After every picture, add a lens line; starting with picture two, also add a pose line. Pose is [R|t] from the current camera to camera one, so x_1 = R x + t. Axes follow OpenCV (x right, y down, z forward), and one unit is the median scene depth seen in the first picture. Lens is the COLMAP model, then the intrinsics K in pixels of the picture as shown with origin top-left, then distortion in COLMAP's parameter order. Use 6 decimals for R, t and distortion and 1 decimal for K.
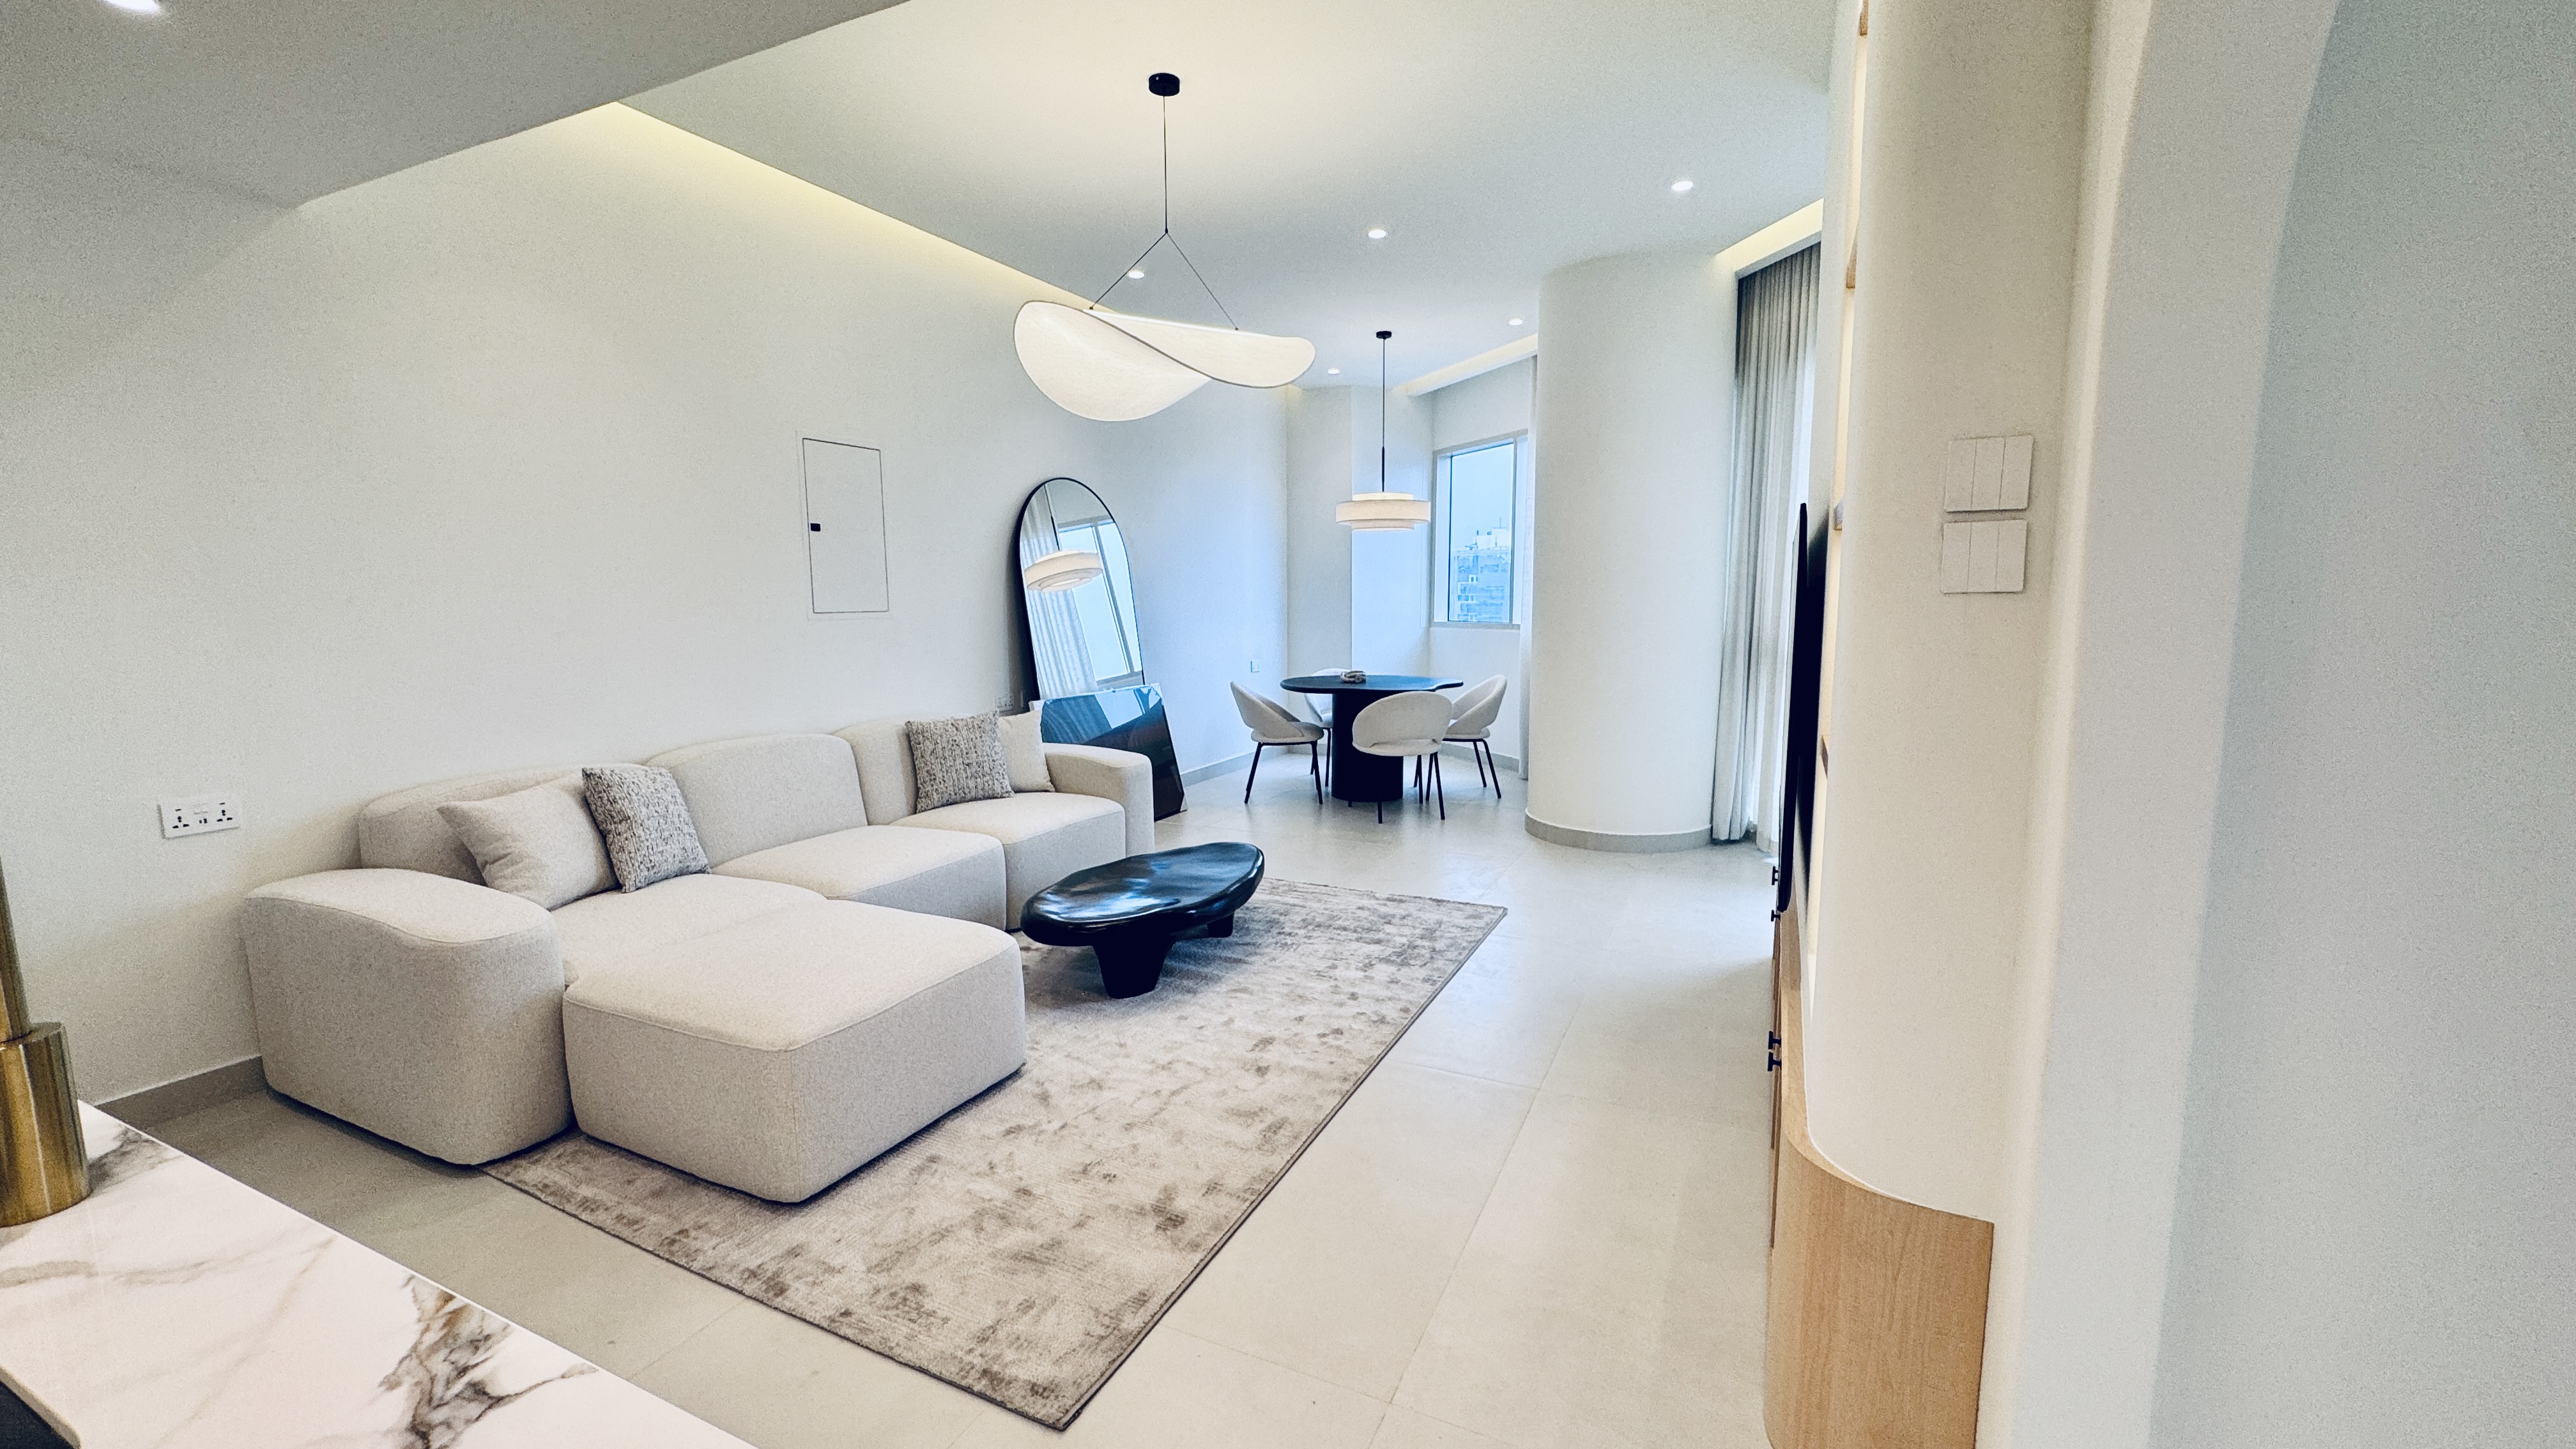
lens RADIAL K [[1029.7, 0, 1286.6], [0, 1029.7, 724.8], [0, 0, 1]] dist [-0.004006, 0.000686]
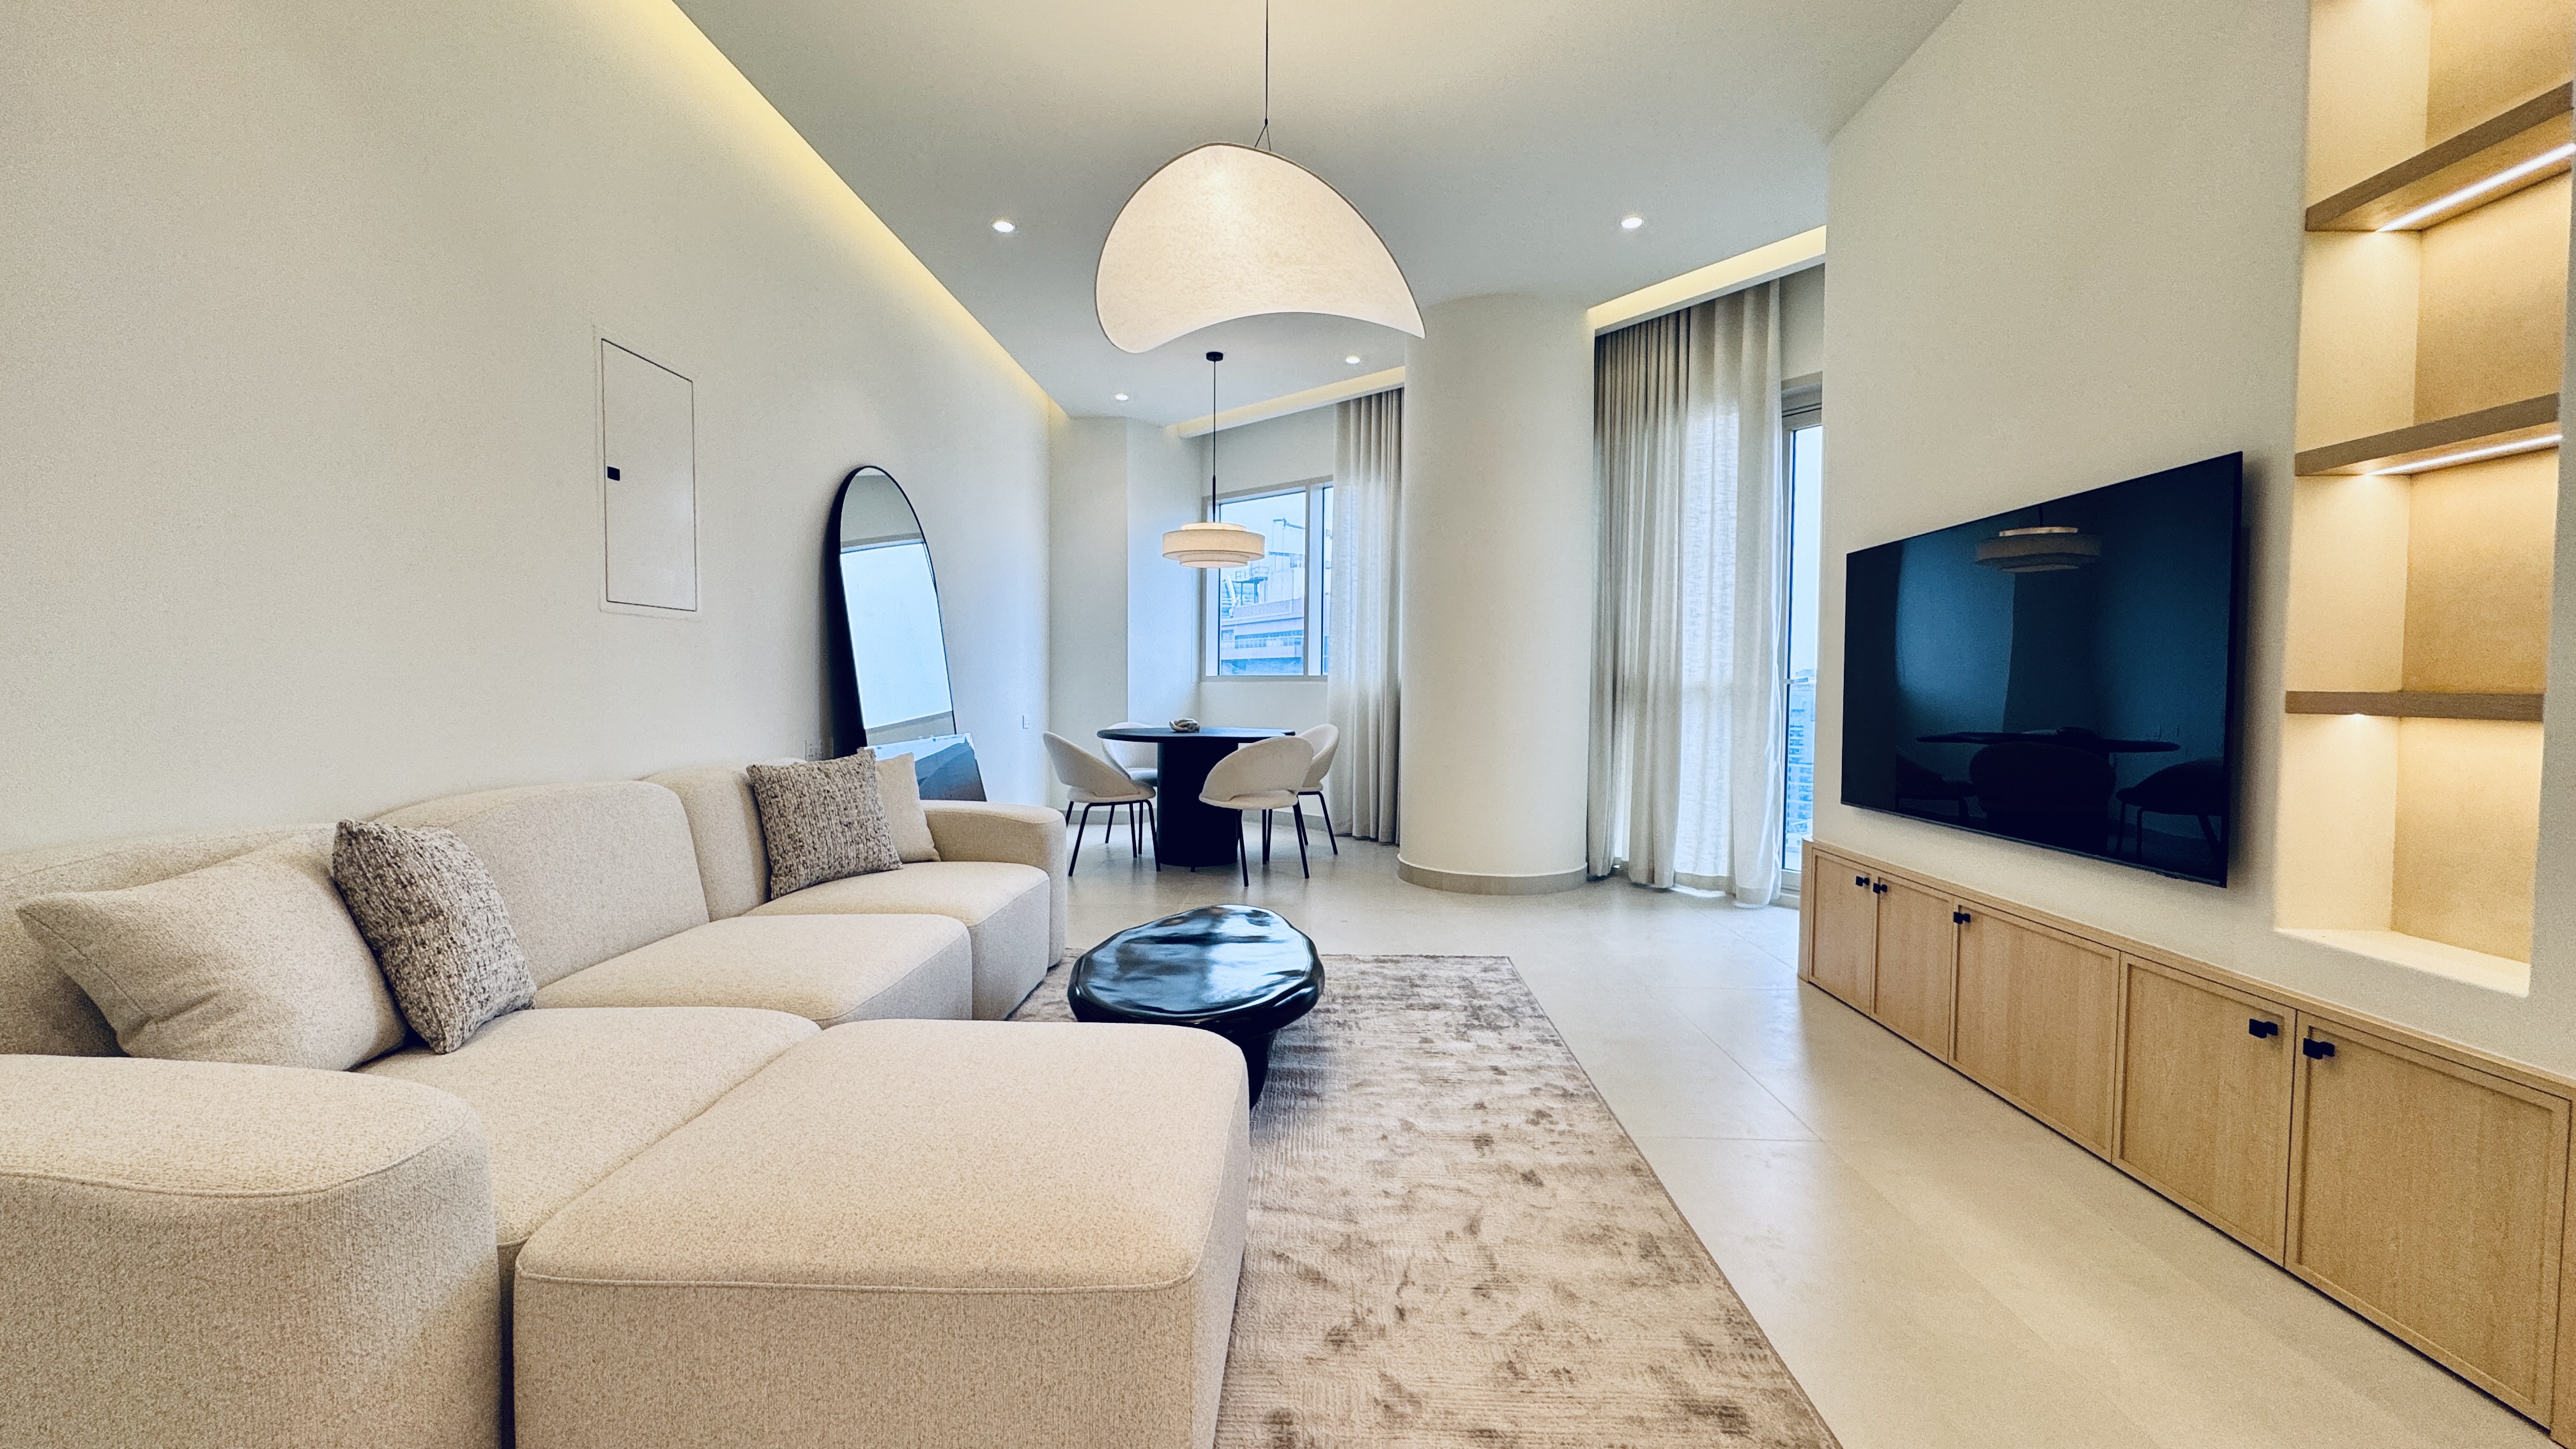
lens RADIAL K [[1029.7, 0, 1286.6], [0, 1029.7, 724.8], [0, 0, 1]] dist [-0.004006, 0.000686]
pose [[0.916820, -0.003901, 0.399281, -0.348139], [0.037520, 0.996370, -0.076417, 0.039327], [-0.397534, 0.085041, 0.913638, 0.251533]]
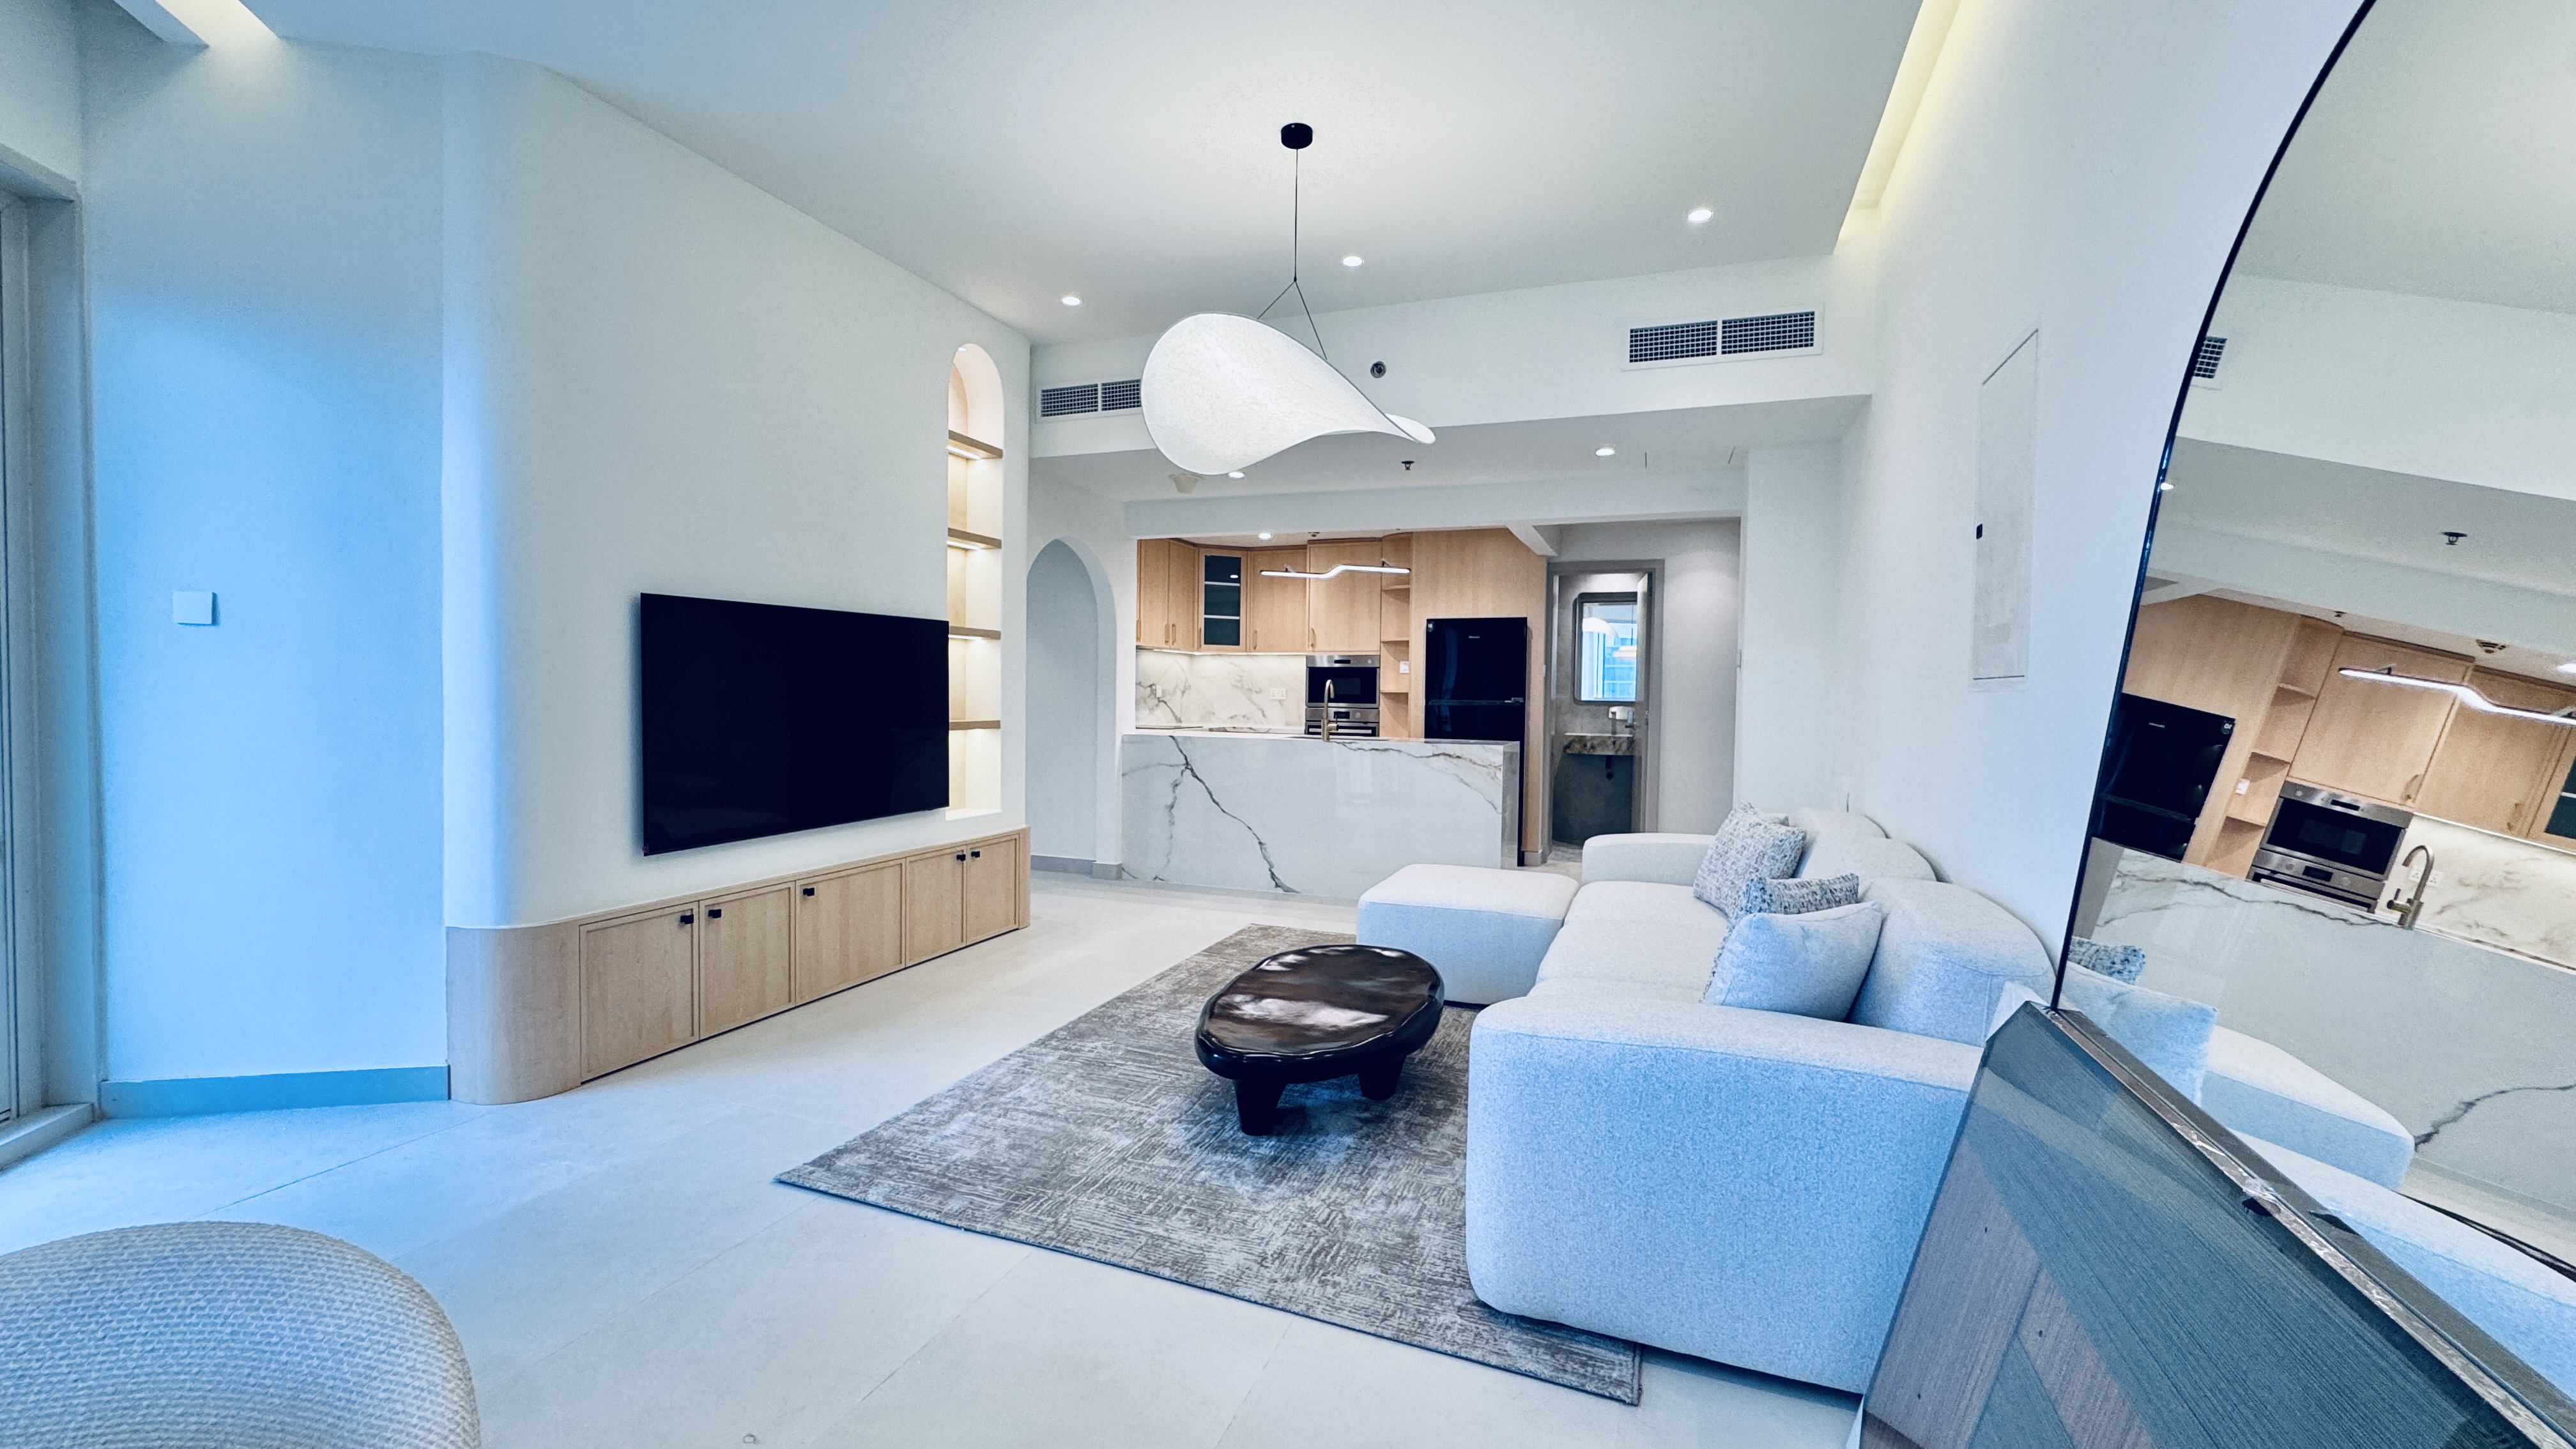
lens RADIAL K [[1031.5, 0, 1284.3], [0, 1031.5, 723.7], [0, 0, 1]] dist [-0.000975, 0.000113]
pose [[-0.996737, -0.005808, -0.080506, -0.025655], [-0.018434, 0.987428, 0.156992, -0.181287], [0.078582, 0.157964, -0.984313, 1.665350]]
